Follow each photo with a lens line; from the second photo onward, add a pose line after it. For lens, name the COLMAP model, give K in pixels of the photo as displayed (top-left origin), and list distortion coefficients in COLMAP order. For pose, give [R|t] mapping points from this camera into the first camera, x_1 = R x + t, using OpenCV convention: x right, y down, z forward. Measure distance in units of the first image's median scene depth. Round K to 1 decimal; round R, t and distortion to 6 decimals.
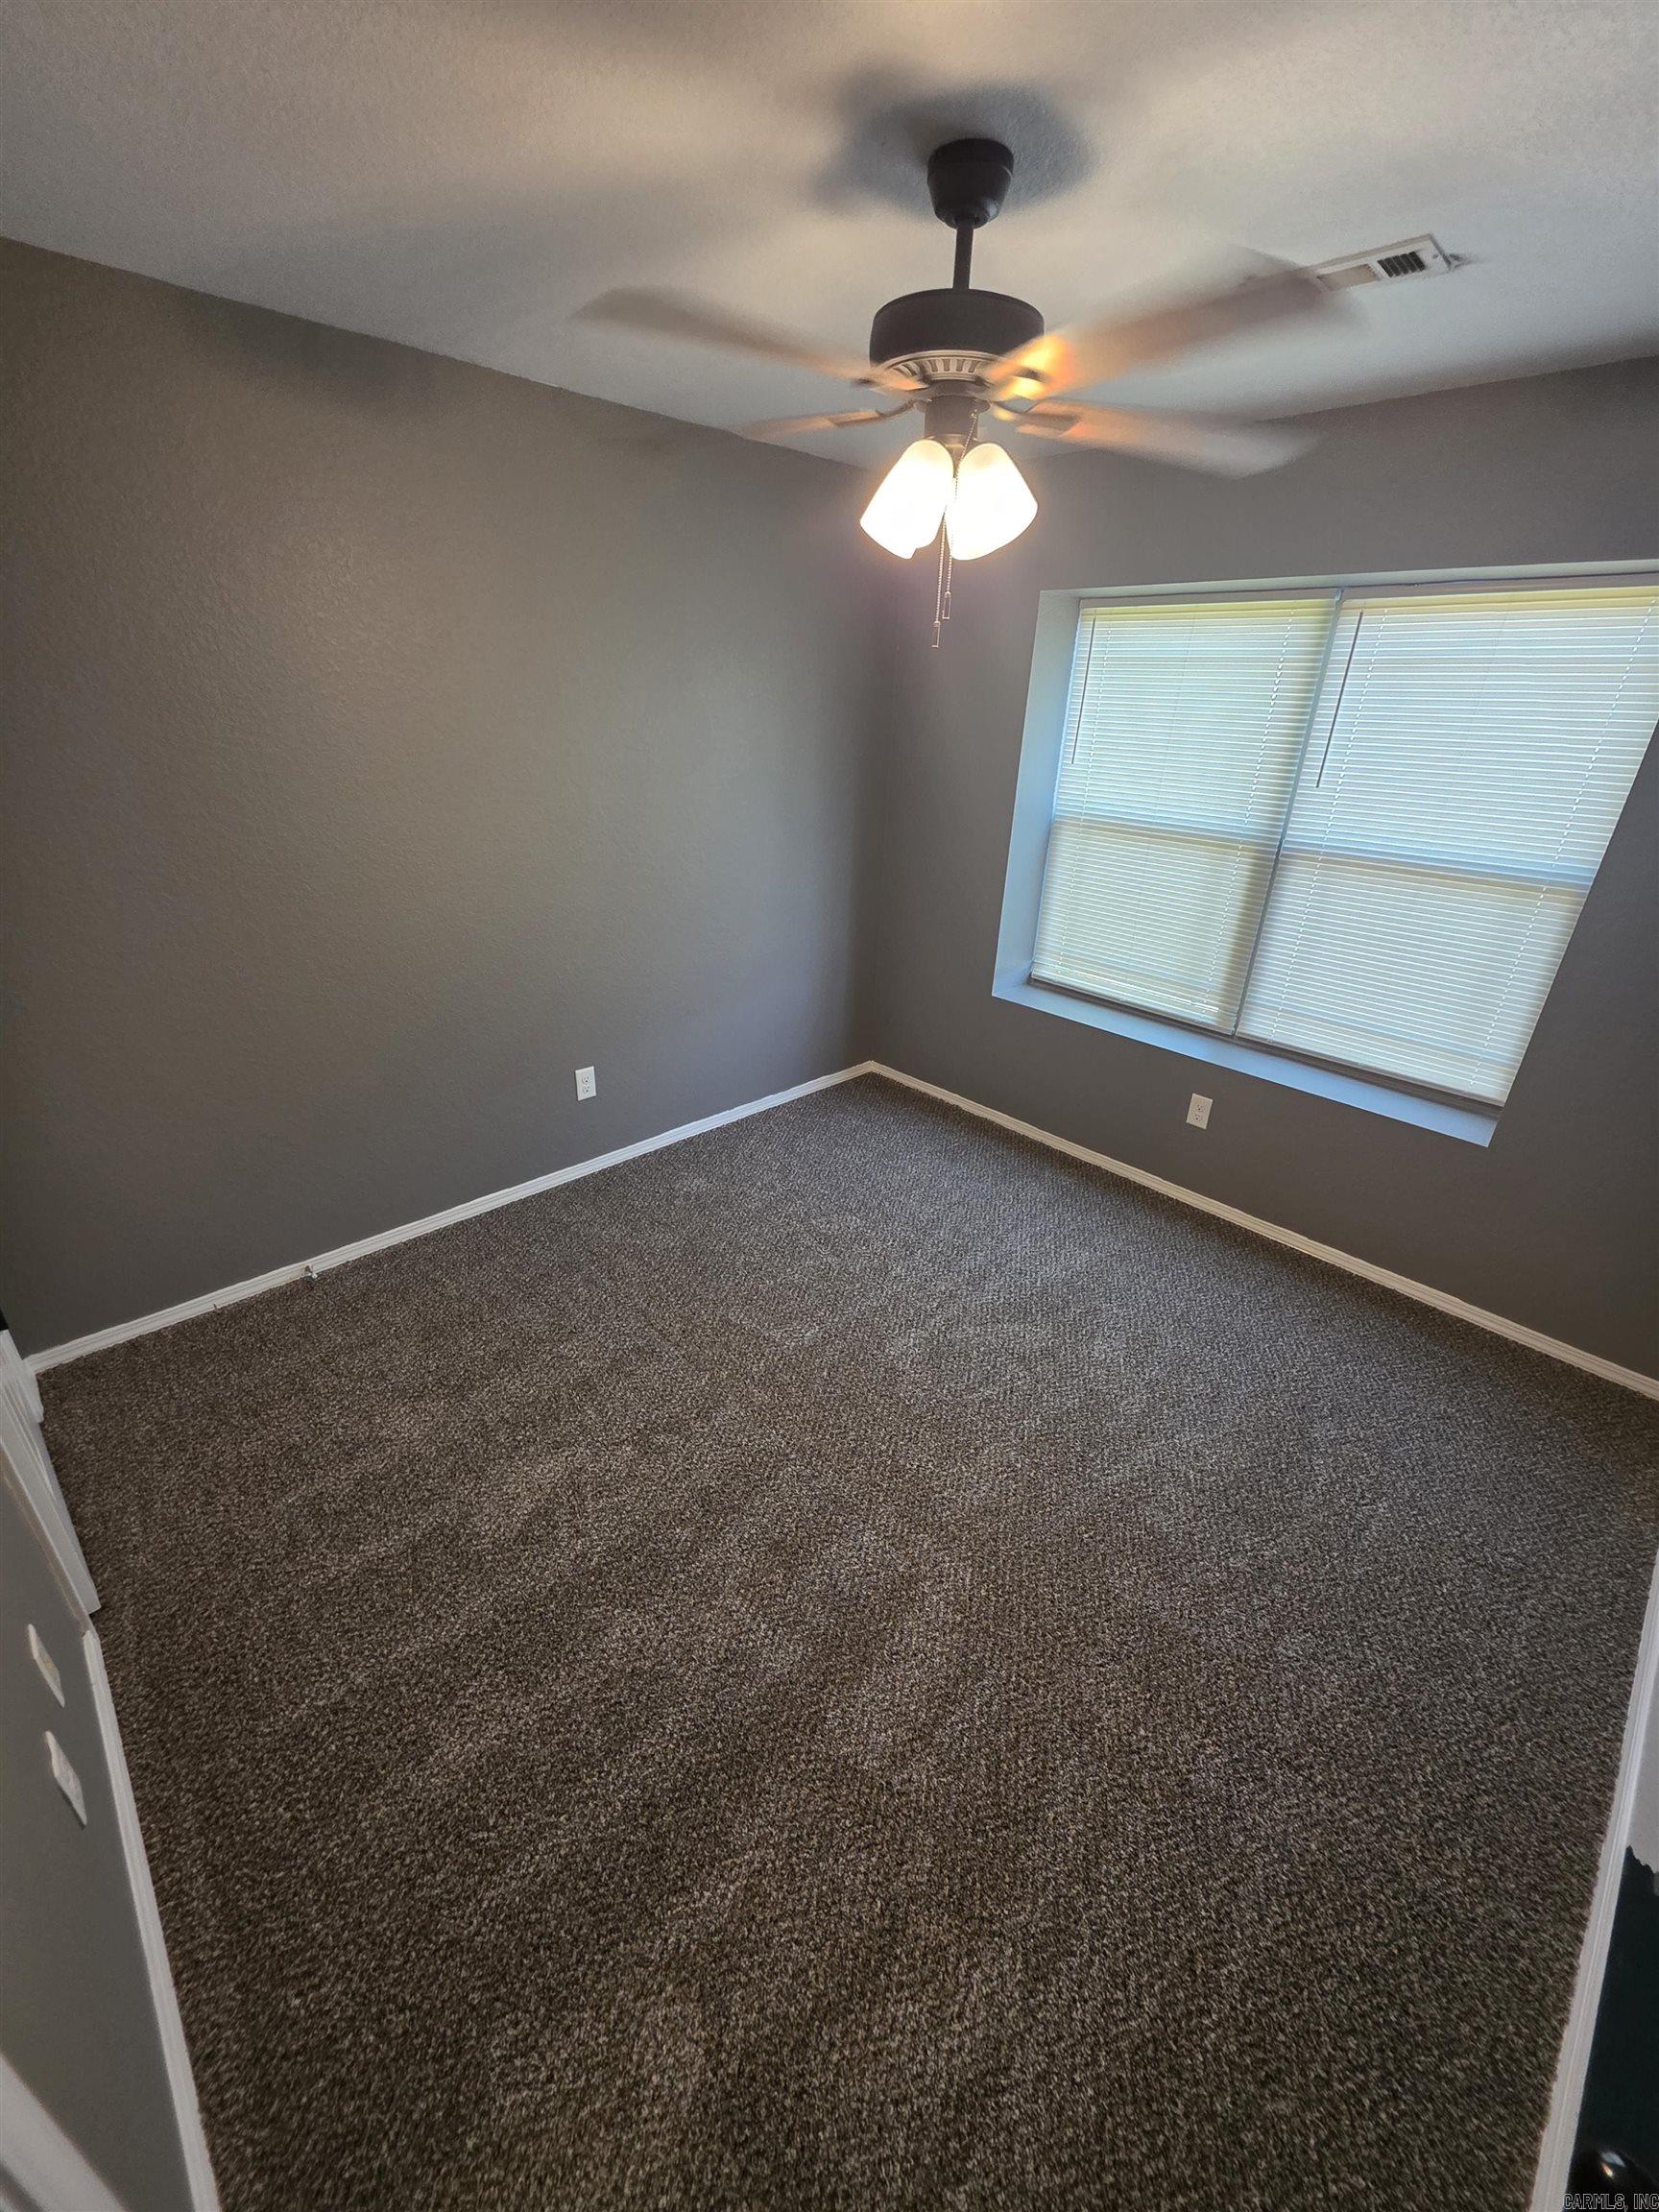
lens RADIAL K [[878.2, 0, 824.3], [0, 878.2, 1100.6], [0, 0, 1]] dist [0.005695, -0.001862]
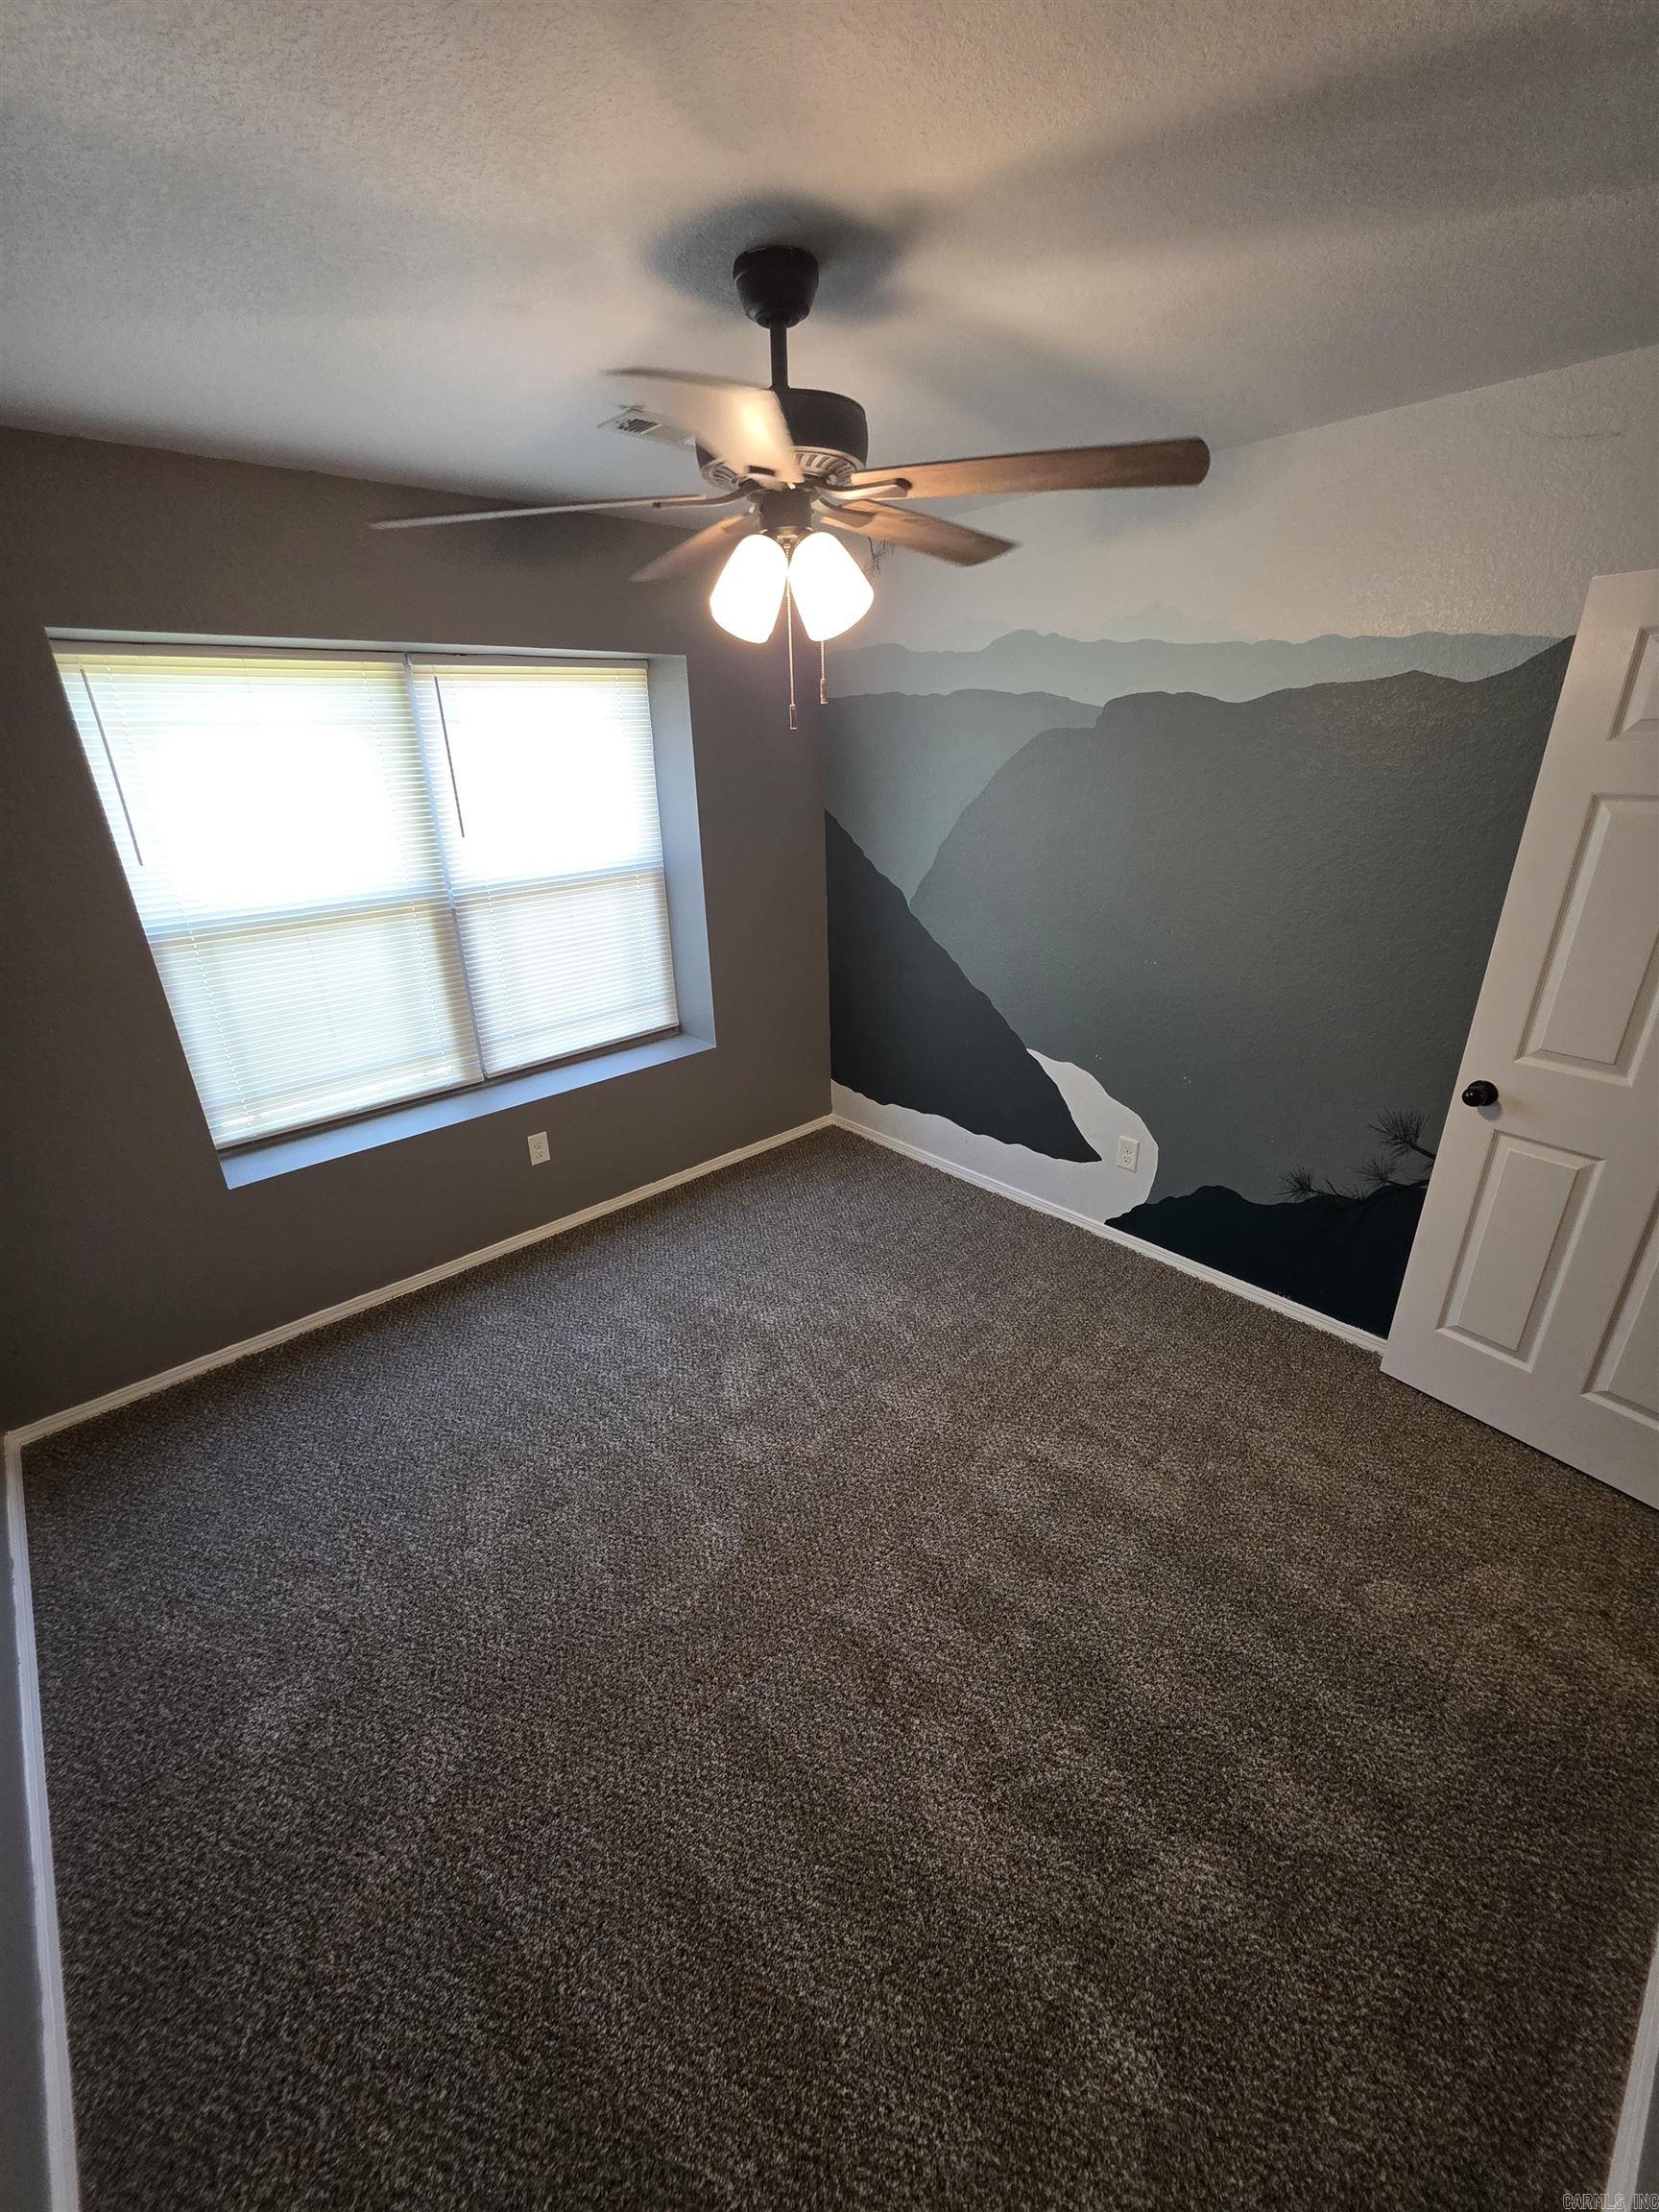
lens RADIAL K [[878.2, 0, 825.2], [0, 878.2, 1103.2], [0, 0, 1]] dist [0.005695, -0.001862]
pose [[0.034681, -0.422111, 0.905881, -0.494249], [0.449845, 0.816005, 0.363010, -0.265462], [-0.892433, 0.394916, 0.218184, 0.475695]]
